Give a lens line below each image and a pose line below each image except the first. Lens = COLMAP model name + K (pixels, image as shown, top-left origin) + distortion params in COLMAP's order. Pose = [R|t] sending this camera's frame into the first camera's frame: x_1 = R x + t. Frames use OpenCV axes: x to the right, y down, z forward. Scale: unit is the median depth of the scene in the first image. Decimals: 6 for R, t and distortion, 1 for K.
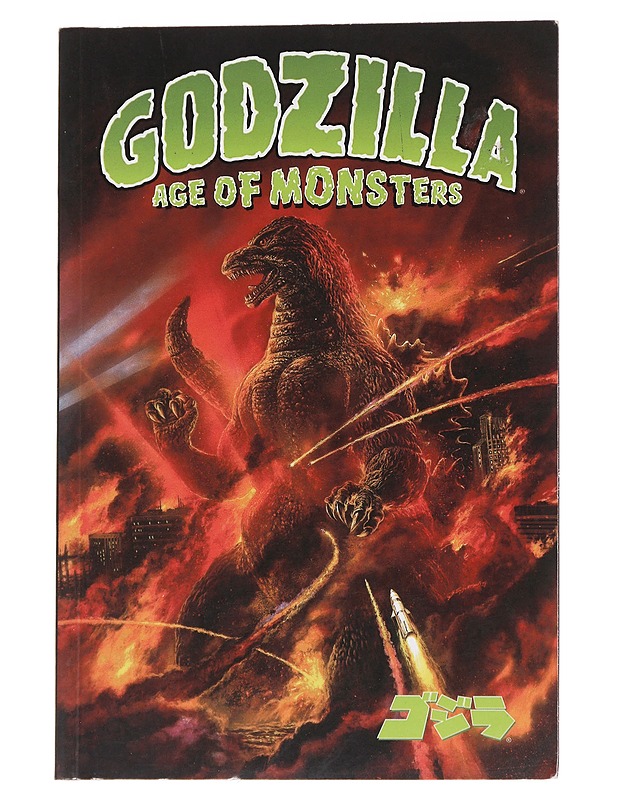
lens RADIAL K [[3519.0, 0, 308.9], [0, 3519.0, 400.5], [0, 0, 1]] dist [-2.259798, 0.000000]
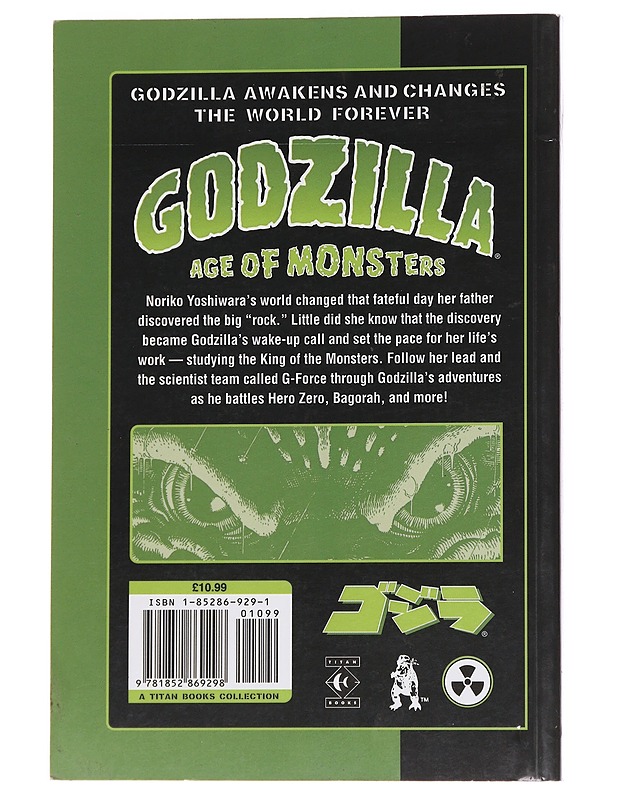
lens RADIAL K [[3519.0, 0, 308.2], [0, 3519.0, 400.4], [0, 0, 1]] dist [-2.259798, 0.000000]
pose [[0.999984, -0.005001, 0.002543, -0.005505], [0.005028, 0.999930, -0.010679, 0.000189], [-0.002490, 0.010692, 0.999940, -0.170004]]
